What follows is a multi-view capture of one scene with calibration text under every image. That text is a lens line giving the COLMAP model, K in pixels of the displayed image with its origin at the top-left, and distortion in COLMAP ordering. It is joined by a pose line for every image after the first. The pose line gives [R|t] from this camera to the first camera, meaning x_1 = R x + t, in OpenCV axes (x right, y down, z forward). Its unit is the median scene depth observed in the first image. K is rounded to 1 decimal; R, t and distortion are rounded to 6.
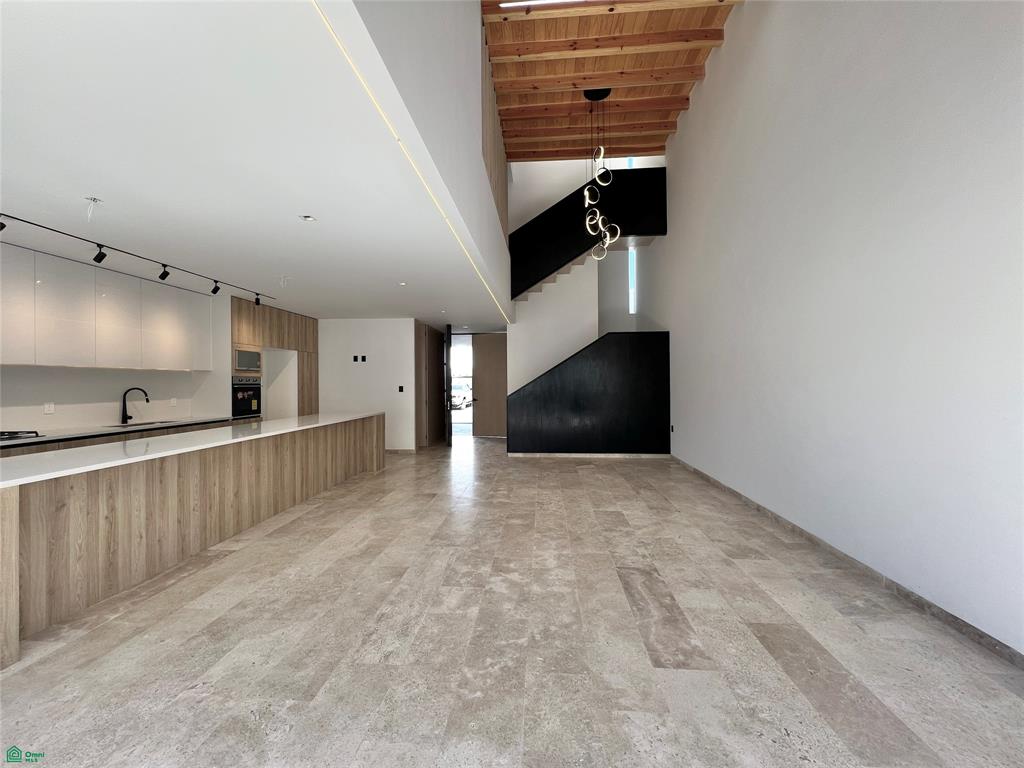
lens RADIAL K [[409.8, 0, 512.7], [0, 409.8, 382.7], [0, 0, 1]] dist [-0.000346, 0.000008]
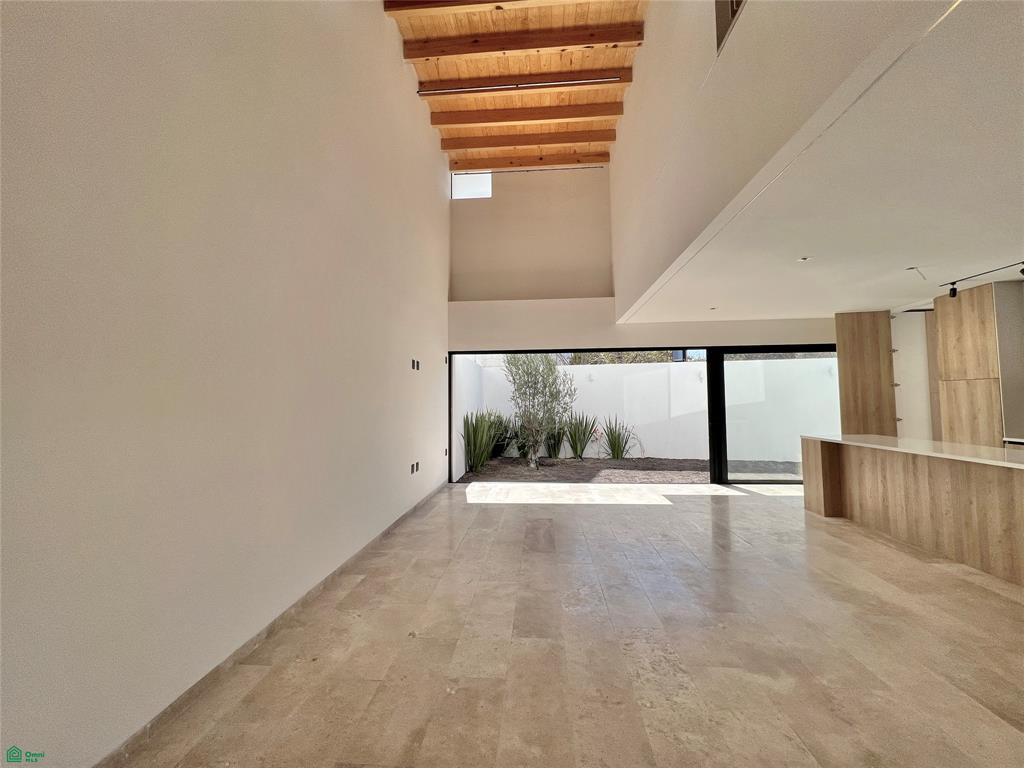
lens RADIAL K [[409.8, 0, 514.6], [0, 409.8, 379.9], [0, 0, 1]] dist [-0.000346, 0.000008]
pose [[-0.999847, 0.016461, -0.005965, 0.335209], [0.016739, 0.998608, -0.050009, -0.004751], [0.005134, -0.050101, -0.998731, 2.025626]]
